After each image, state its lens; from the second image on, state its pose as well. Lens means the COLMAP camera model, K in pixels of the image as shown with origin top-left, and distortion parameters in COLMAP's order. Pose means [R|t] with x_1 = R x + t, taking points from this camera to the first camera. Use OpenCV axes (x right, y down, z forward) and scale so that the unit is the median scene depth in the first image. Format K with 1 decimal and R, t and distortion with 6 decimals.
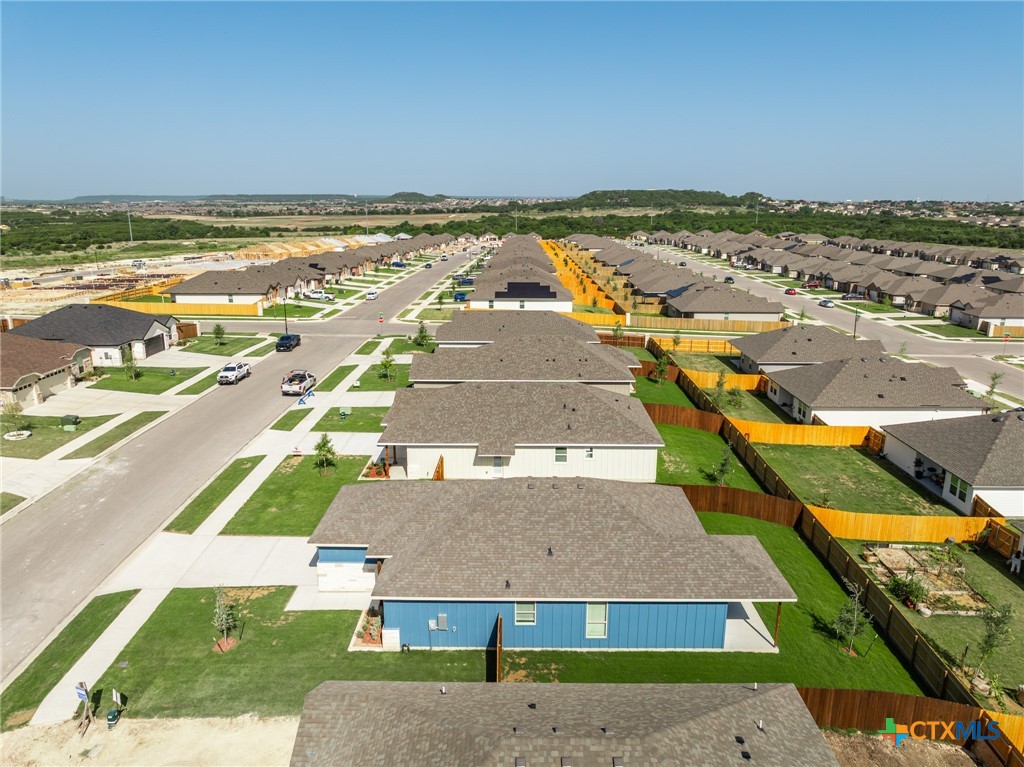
lens RADIAL K [[719.8, 0, 512.4], [0, 719.8, 378.0], [0, 0, 1]] dist [-0.032514, 0.018703]
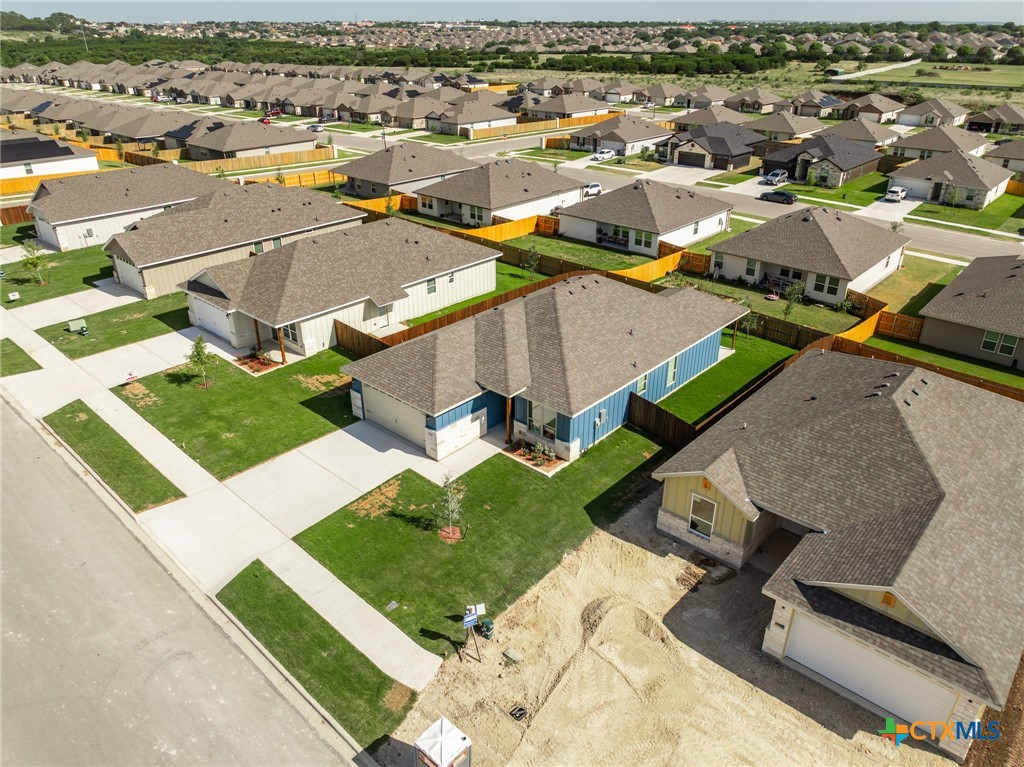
lens RADIAL K [[719.8, 0, 512.4], [0, 719.8, 378.0], [0, 0, 1]] dist [-0.032514, 0.018703]
pose [[0.659344, -0.336205, 0.672482, -0.424190], [0.181273, 0.939147, 0.291791, -0.035233], [-0.729661, -0.070488, 0.680166, 0.149054]]
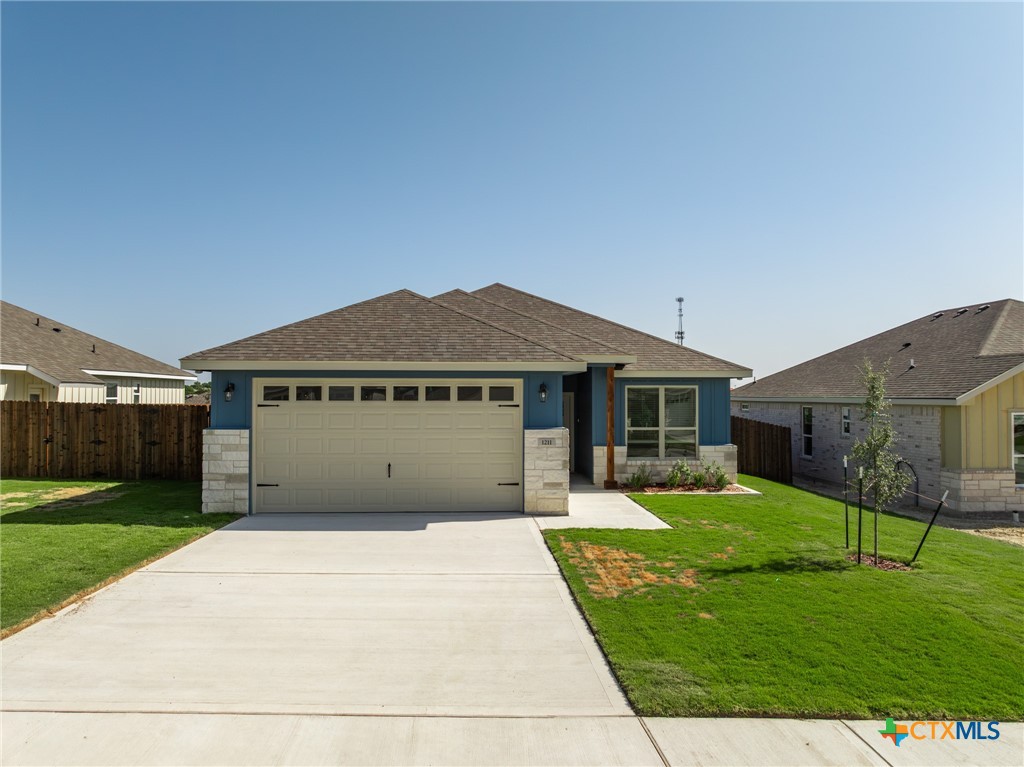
lens RADIAL K [[719.8, 0, 512.4], [0, 719.8, 378.0], [0, 0, 1]] dist [-0.032514, 0.018703]
pose [[-0.076156, 0.027217, 0.996724, -0.335138], [0.236352, 0.971630, -0.008473, 0.117595], [-0.968678, 0.234933, -0.080428, 0.544376]]
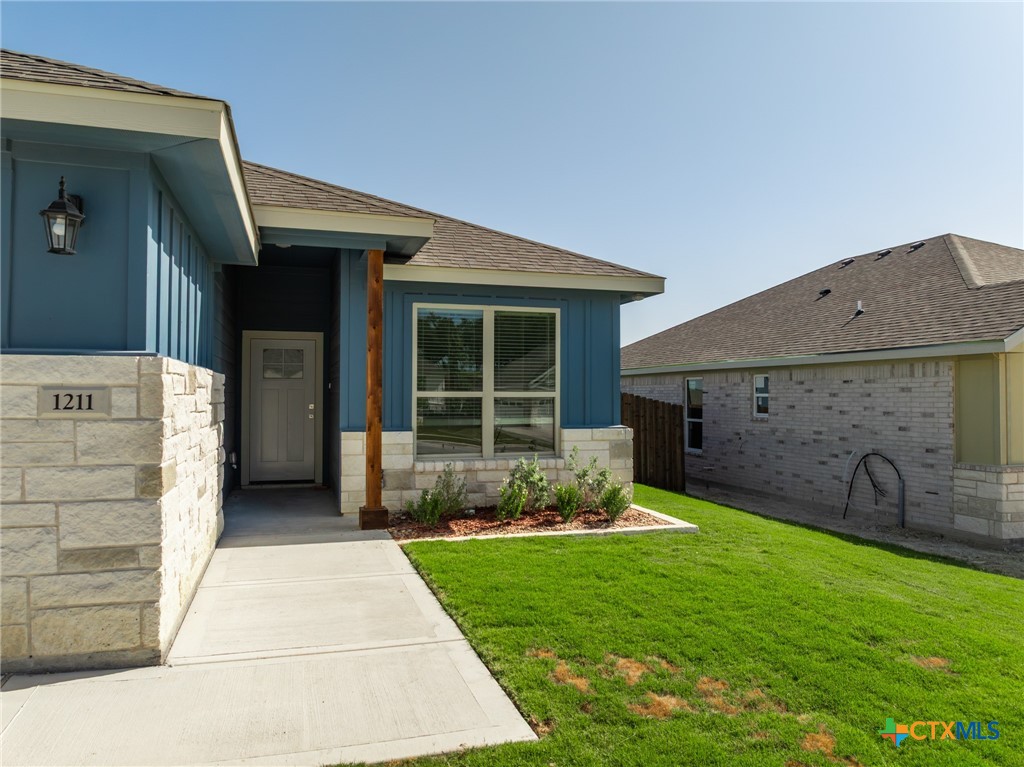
lens RADIAL K [[719.8, 0, 512.4], [0, 719.8, 378.0], [0, 0, 1]] dist [-0.032514, 0.018703]
pose [[-0.309210, 0.026077, 0.950636, -0.202036], [0.224778, 0.973304, 0.046414, 0.138096], [-0.924048, 0.228034, -0.306816, 0.509831]]
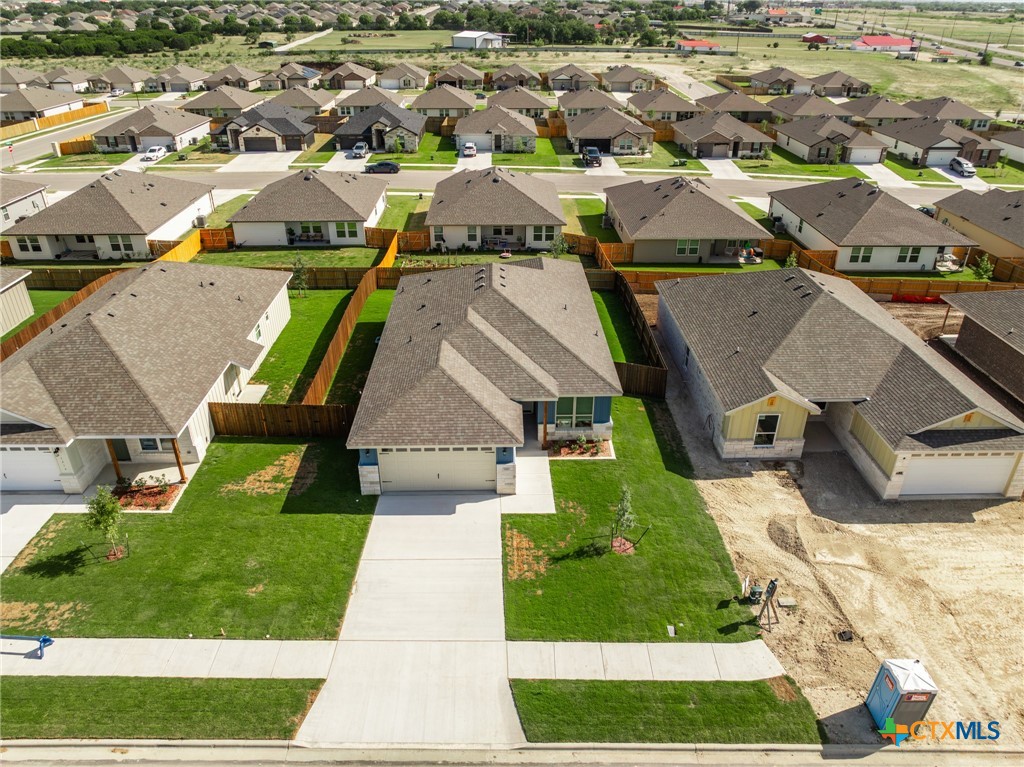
lens RADIAL K [[719.8, 0, 512.4], [0, 719.8, 378.0], [0, 0, 1]] dist [-0.032514, 0.018703]
pose [[-0.038441, -0.473636, 0.879882, -0.506758], [0.236639, 0.851171, 0.468519, -0.120207], [-0.970837, 0.226225, 0.079361, 0.472153]]
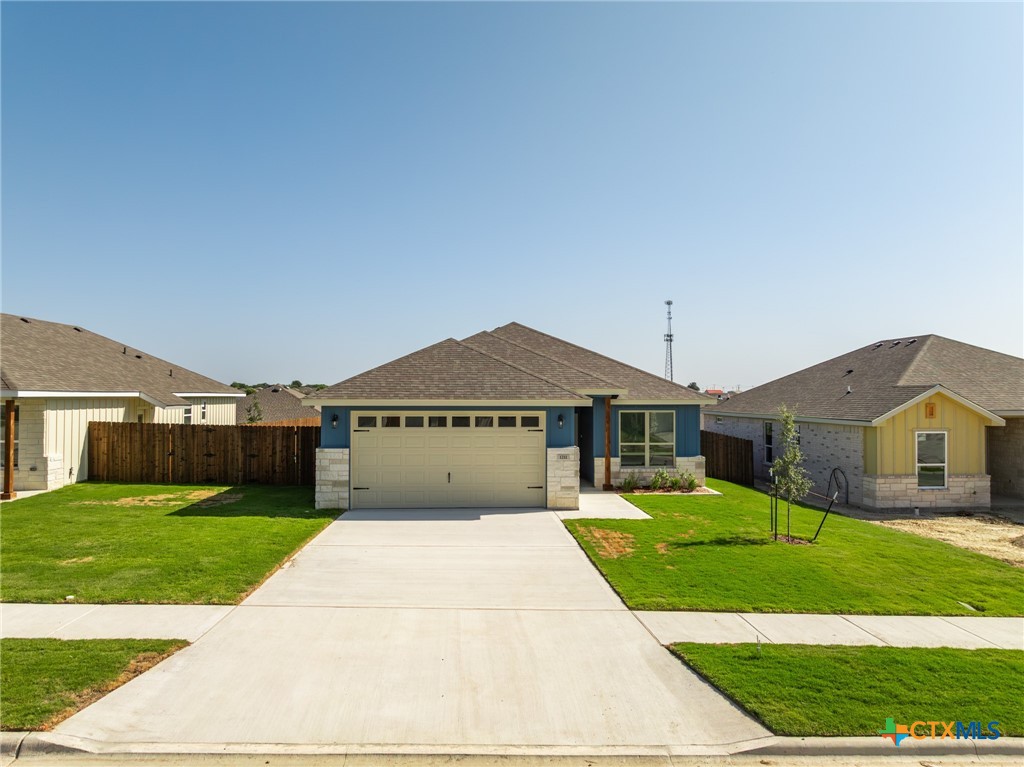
lens RADIAL K [[719.8, 0, 512.4], [0, 719.8, 378.0], [0, 0, 1]] dist [-0.032514, 0.018703]
pose [[-0.090482, 0.028539, 0.995489, -0.408516], [0.235487, 0.971856, -0.006457, 0.103503], [-0.967656, 0.233840, -0.094656, 0.560758]]
